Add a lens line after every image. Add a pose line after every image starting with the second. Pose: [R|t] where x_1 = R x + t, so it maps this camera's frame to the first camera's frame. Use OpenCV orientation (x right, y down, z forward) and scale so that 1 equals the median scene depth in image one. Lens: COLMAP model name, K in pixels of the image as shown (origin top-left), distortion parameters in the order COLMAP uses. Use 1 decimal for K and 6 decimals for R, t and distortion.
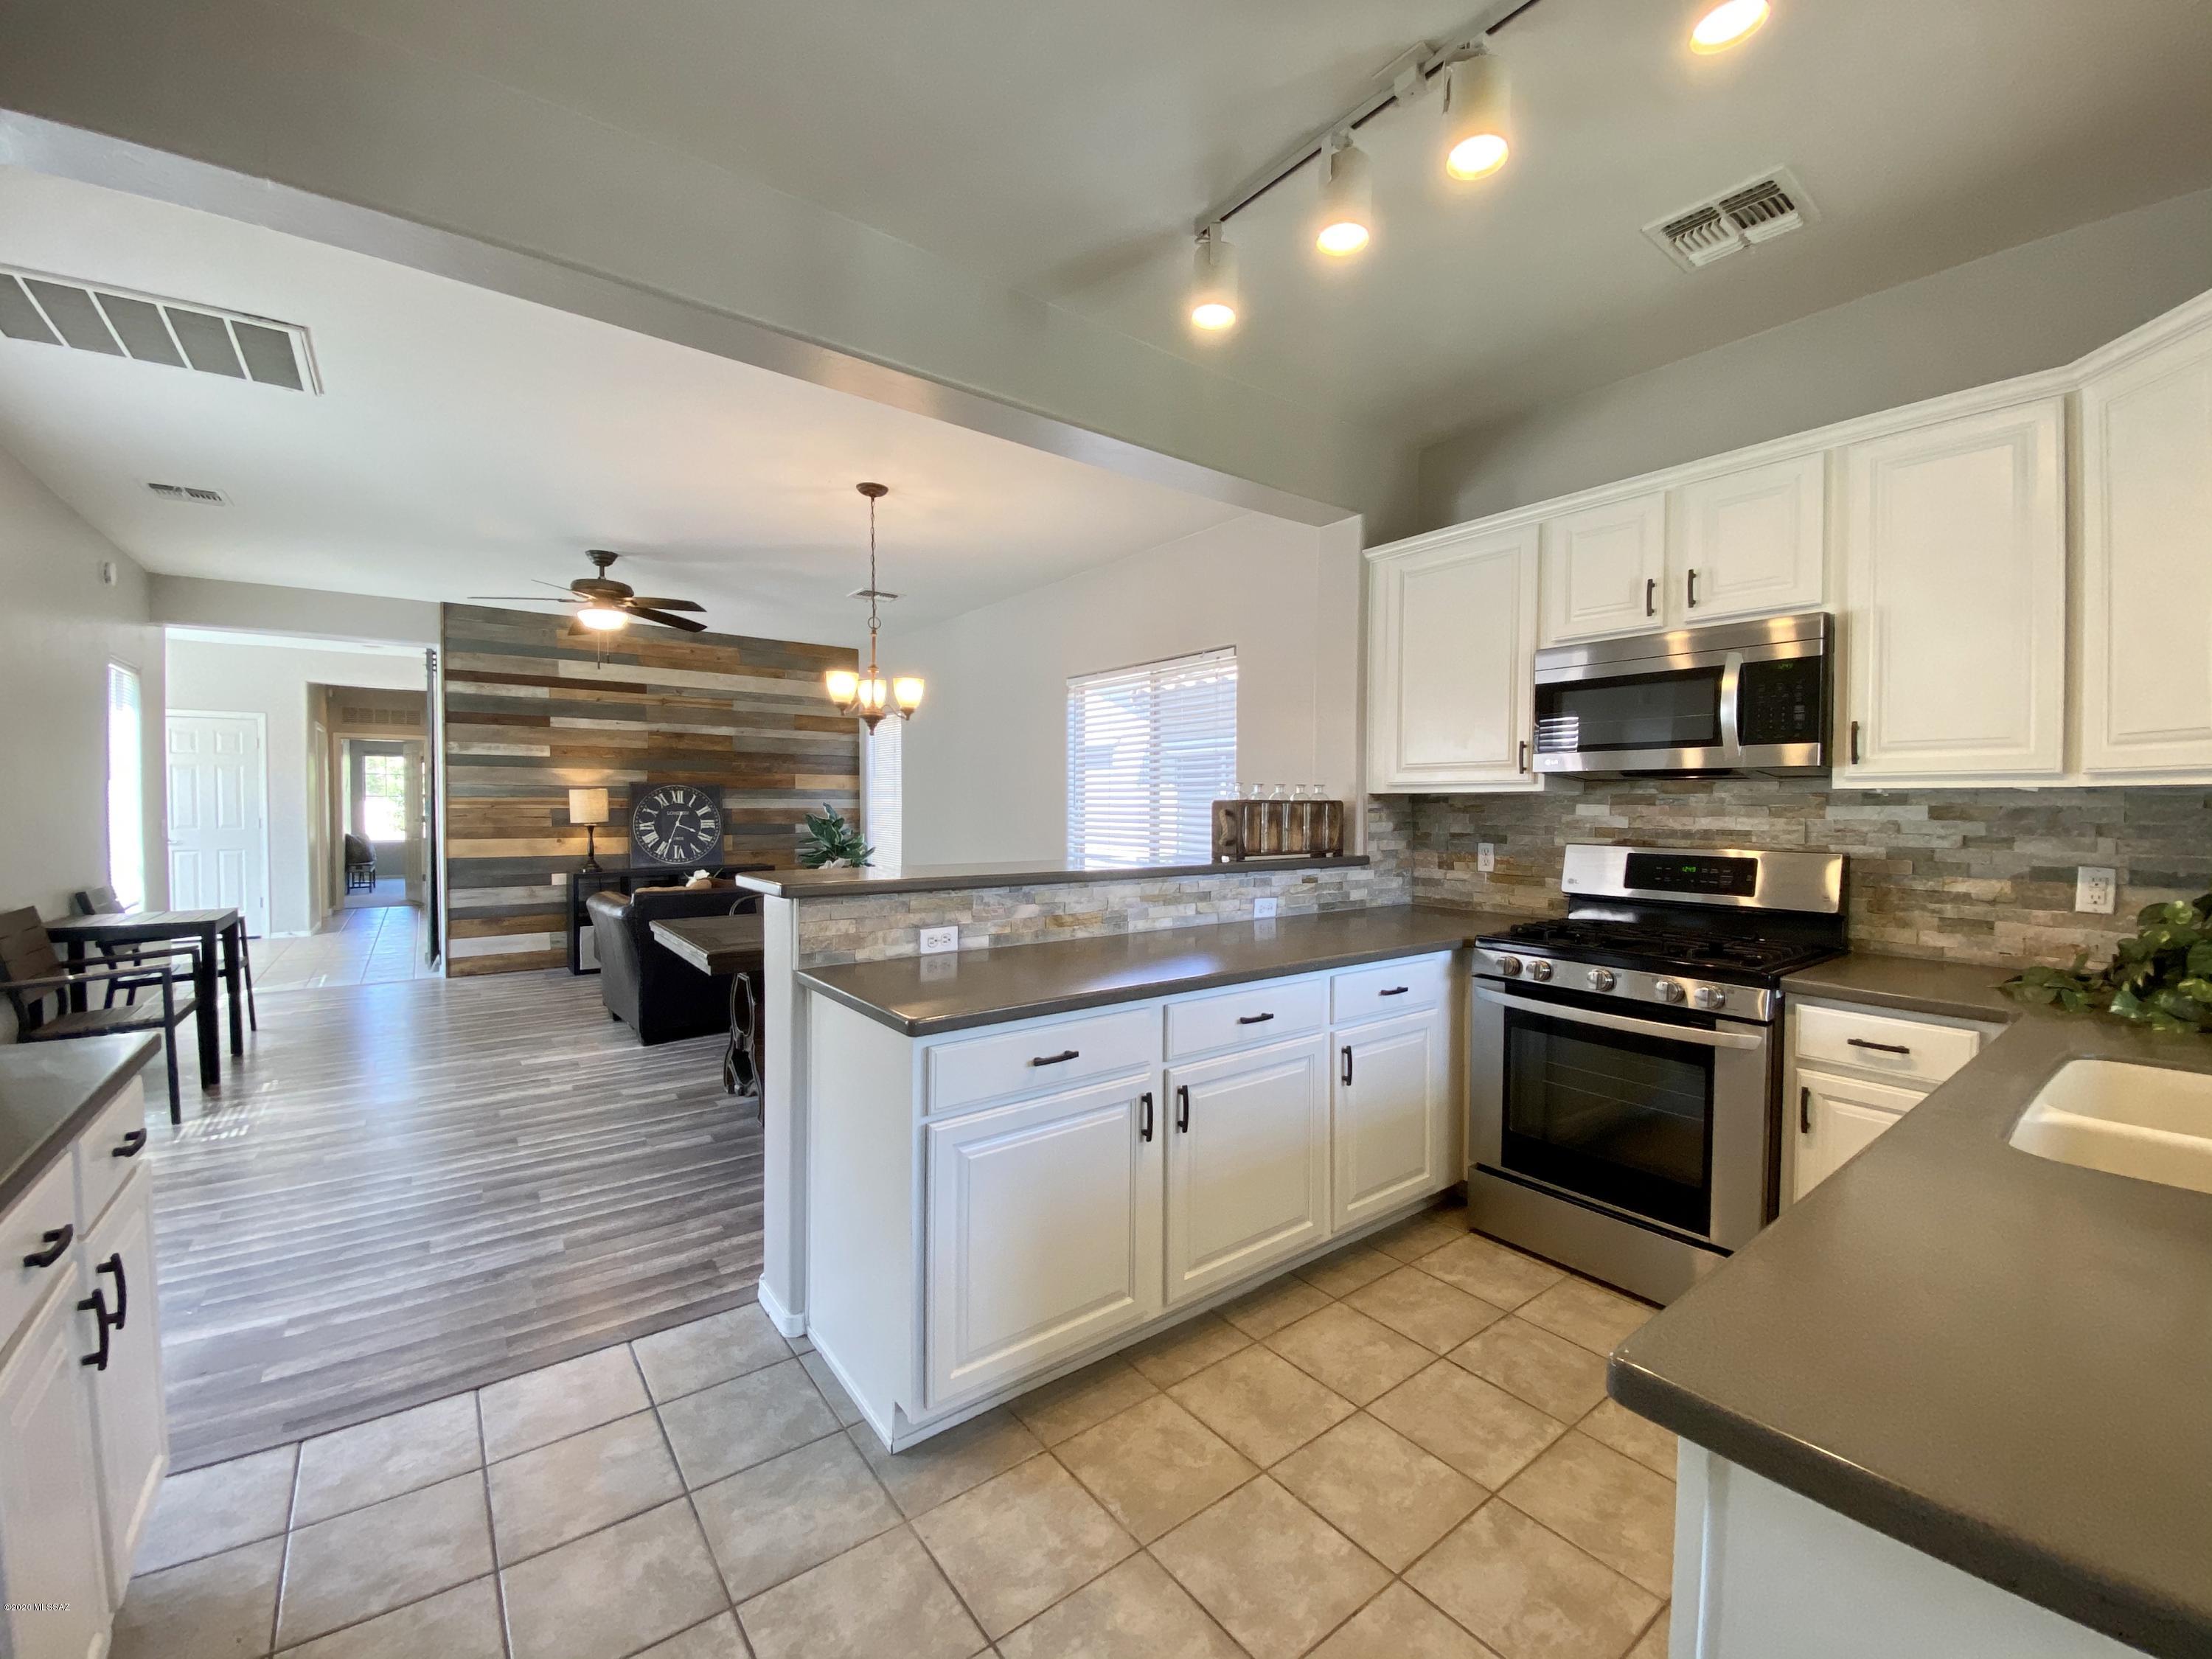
lens RADIAL K [[879.6, 0, 1106.0], [0, 879.6, 829.5], [0, 0, 1]] dist [-0.000282, -0.018850]
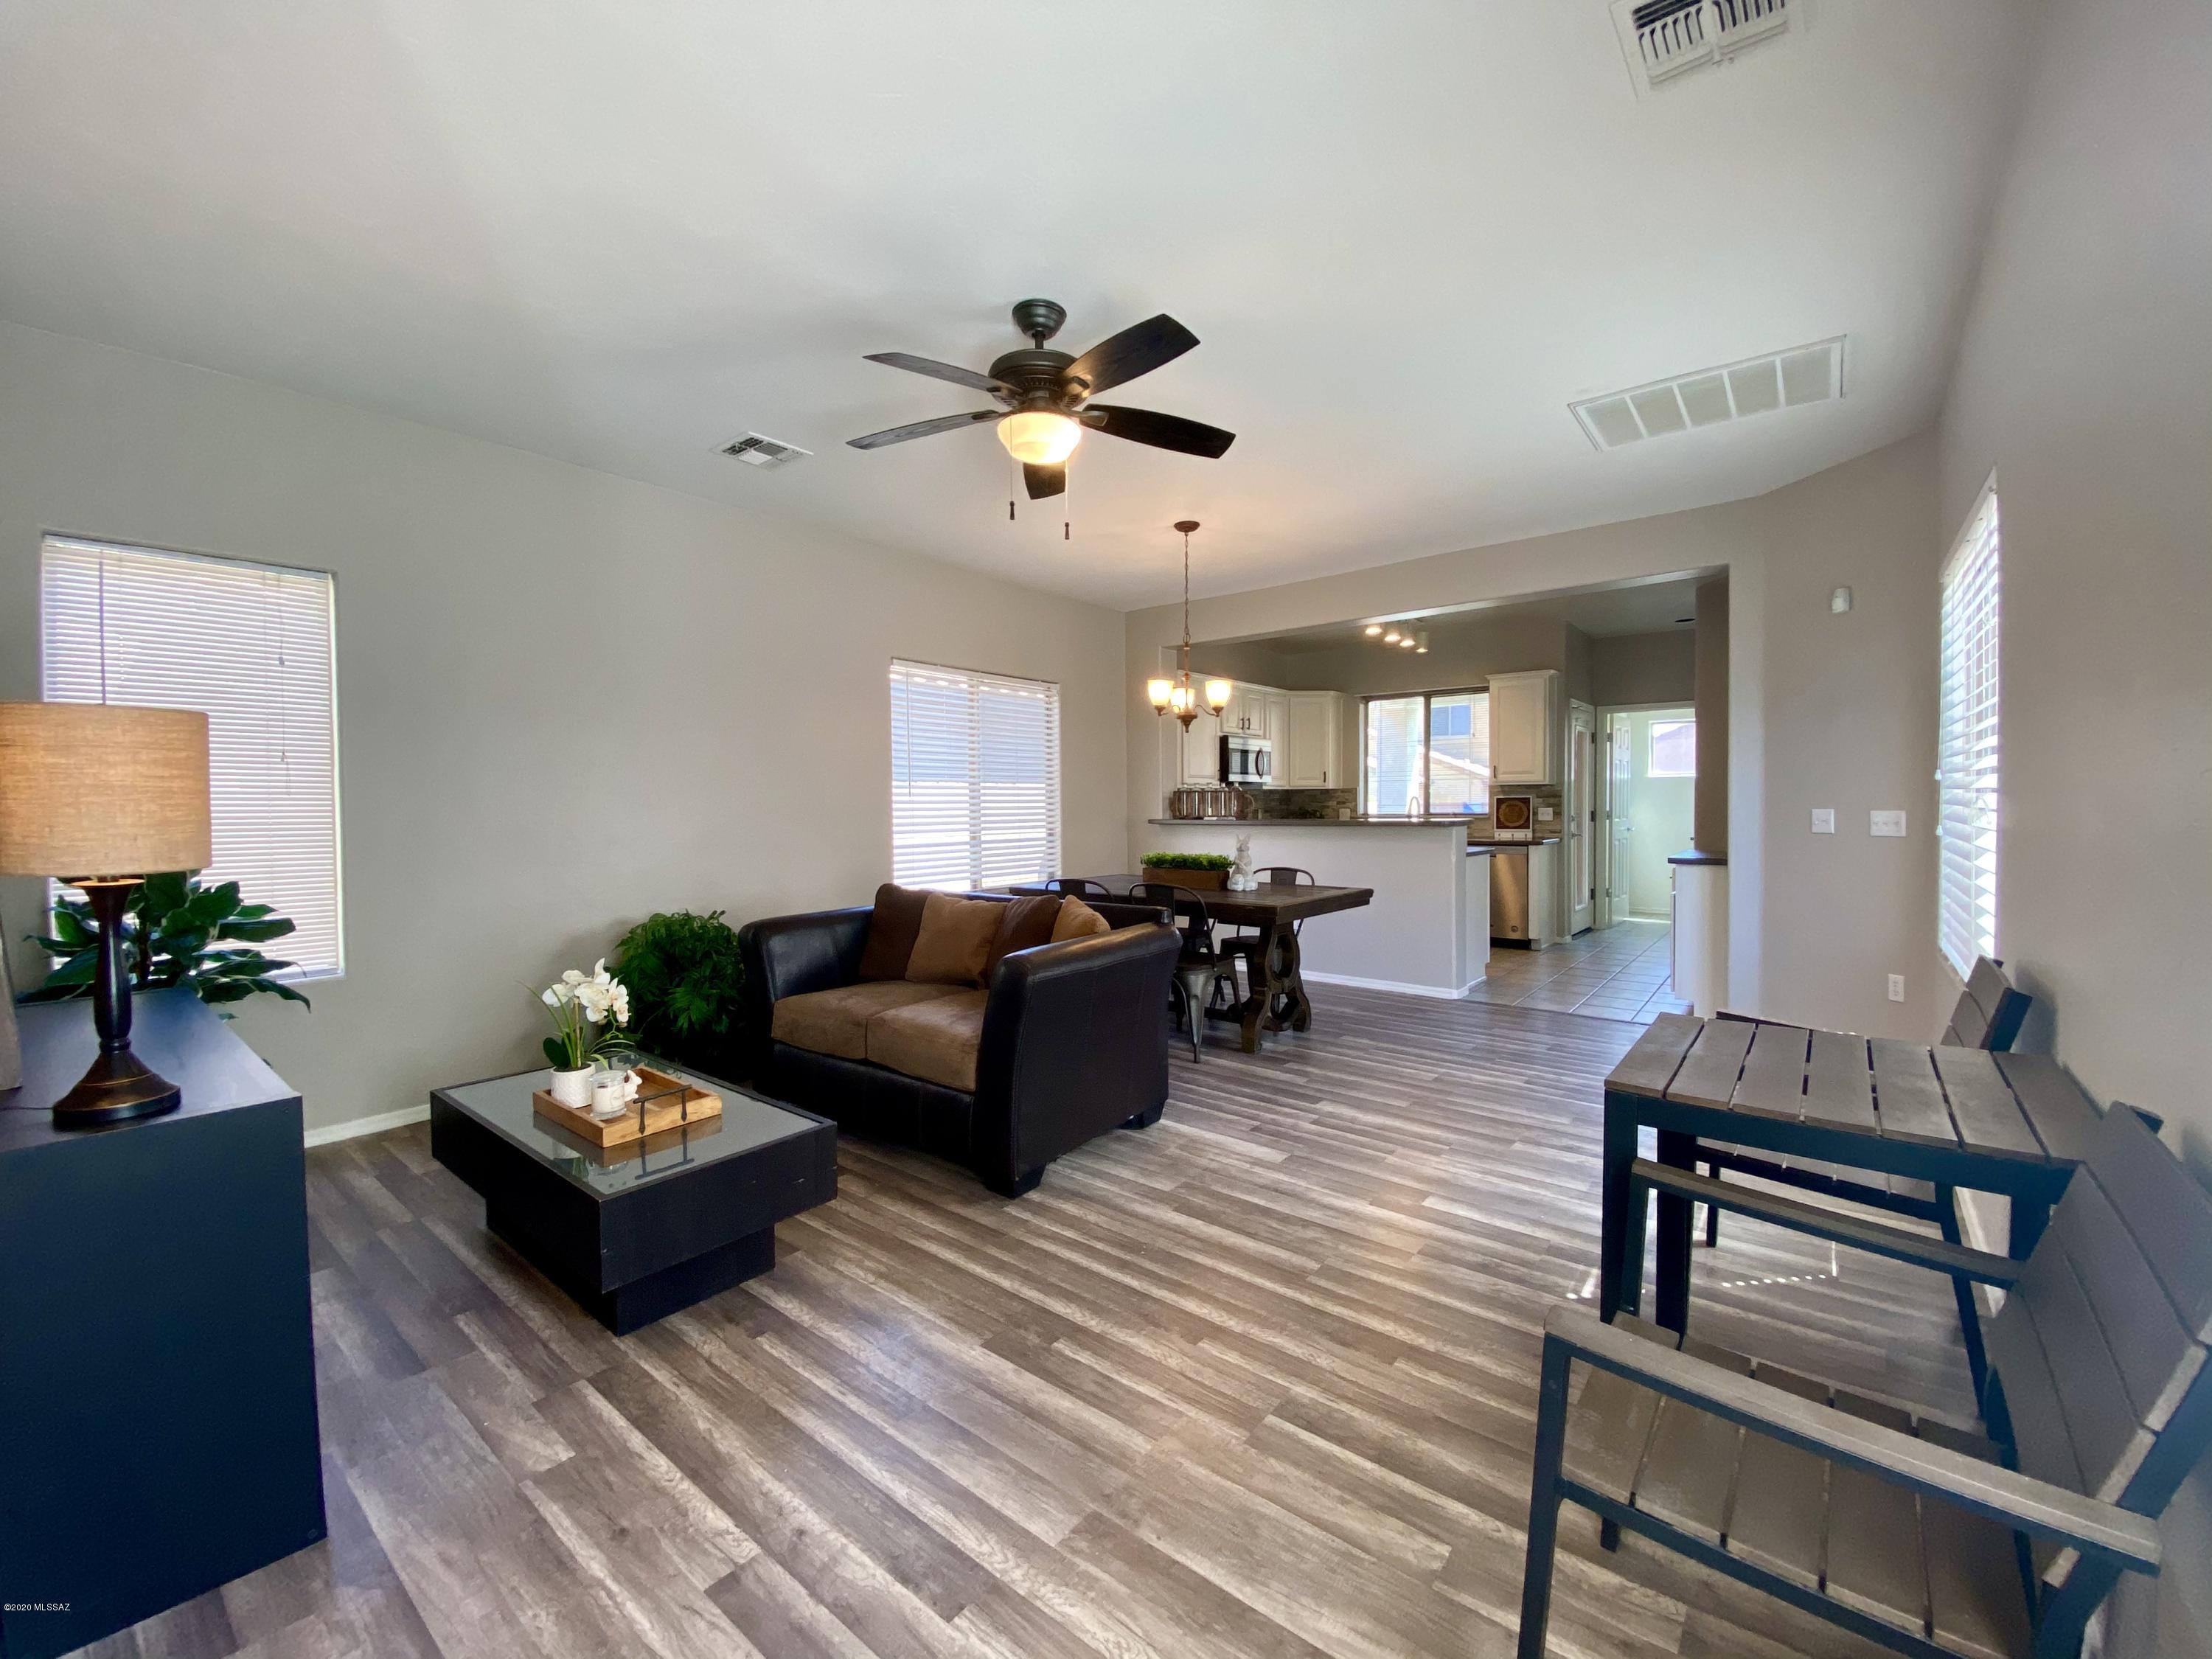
lens RADIAL K [[897.0, 0, 1108.9], [0, 897.0, 818.3], [0, 0, 1]] dist [0.048923, -0.020438]
pose [[-0.232075, -0.024590, 0.972387, -0.889500], [0.034972, 0.998823, 0.033605, -0.021309], [-0.972069, 0.041805, -0.230942, 0.864767]]
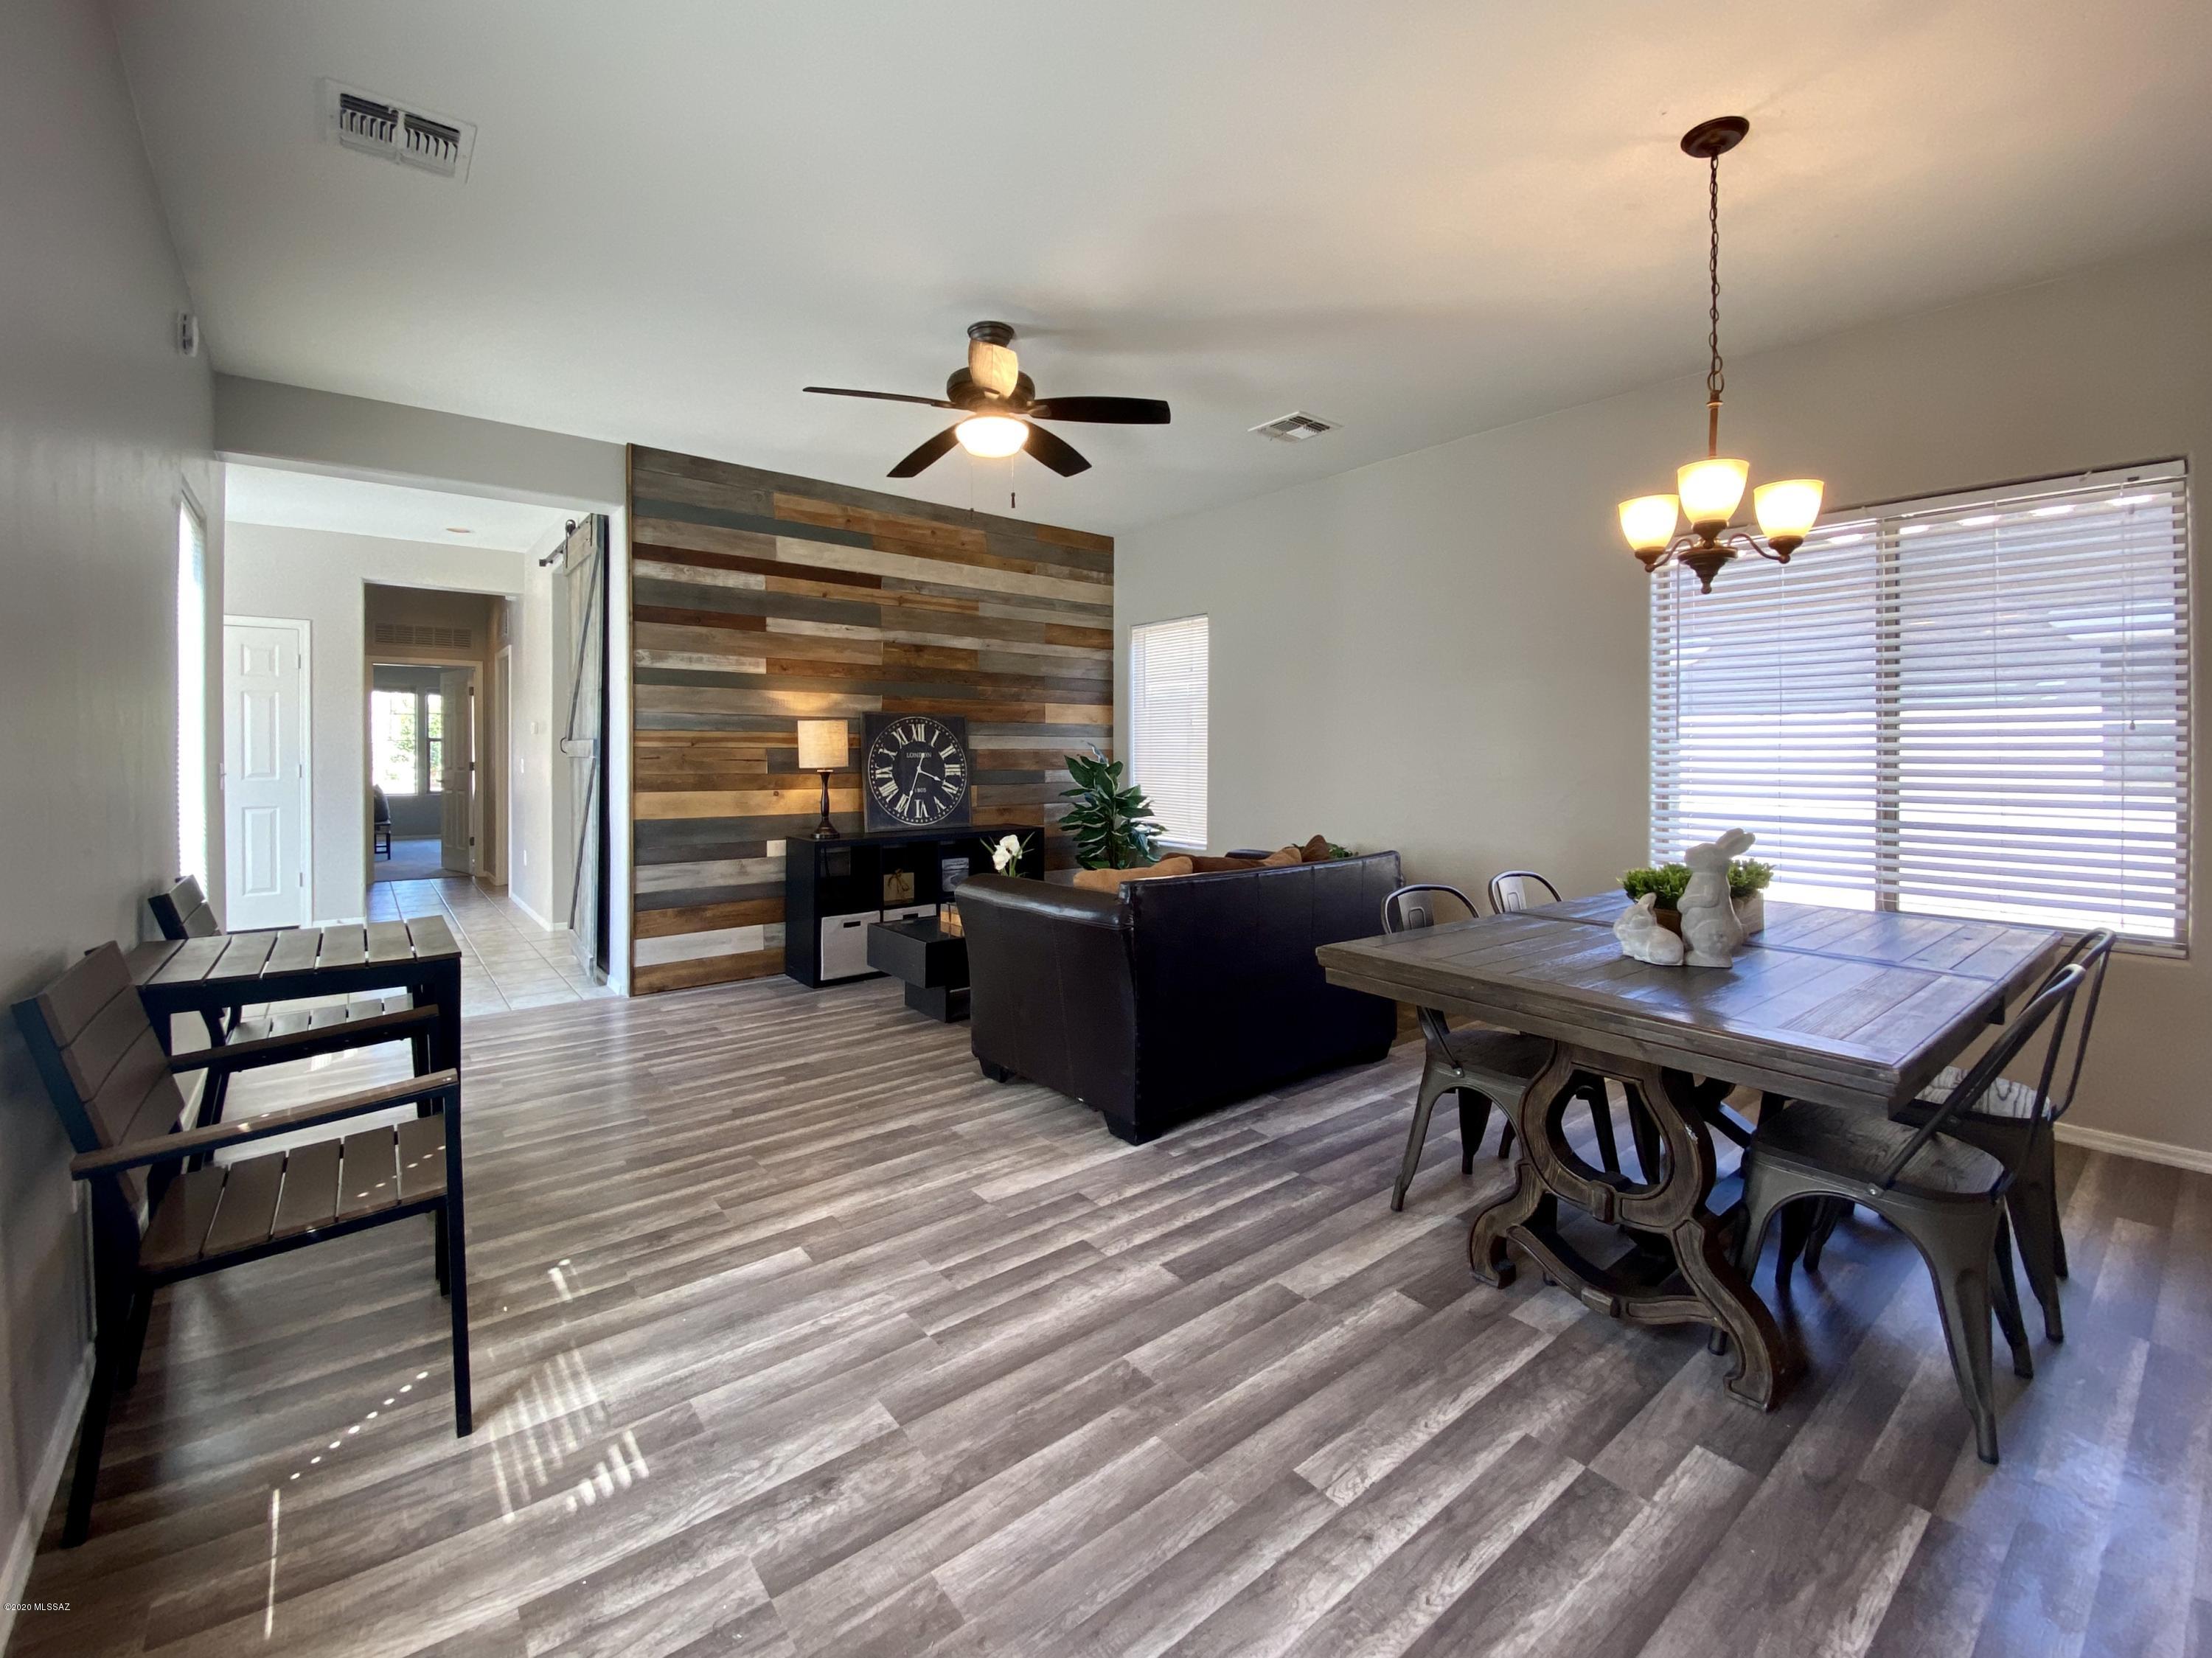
lens RADIAL K [[909.7, 0, 1098.6], [0, 909.7, 770.7], [0, 0, 1]] dist [0.000804, 0.000053]
pose [[0.999511, -0.000392, 0.031260, -0.410019], [0.000553, 0.999987, -0.005130, -0.002024], [-0.031258, 0.005145, 0.999498, 0.278297]]
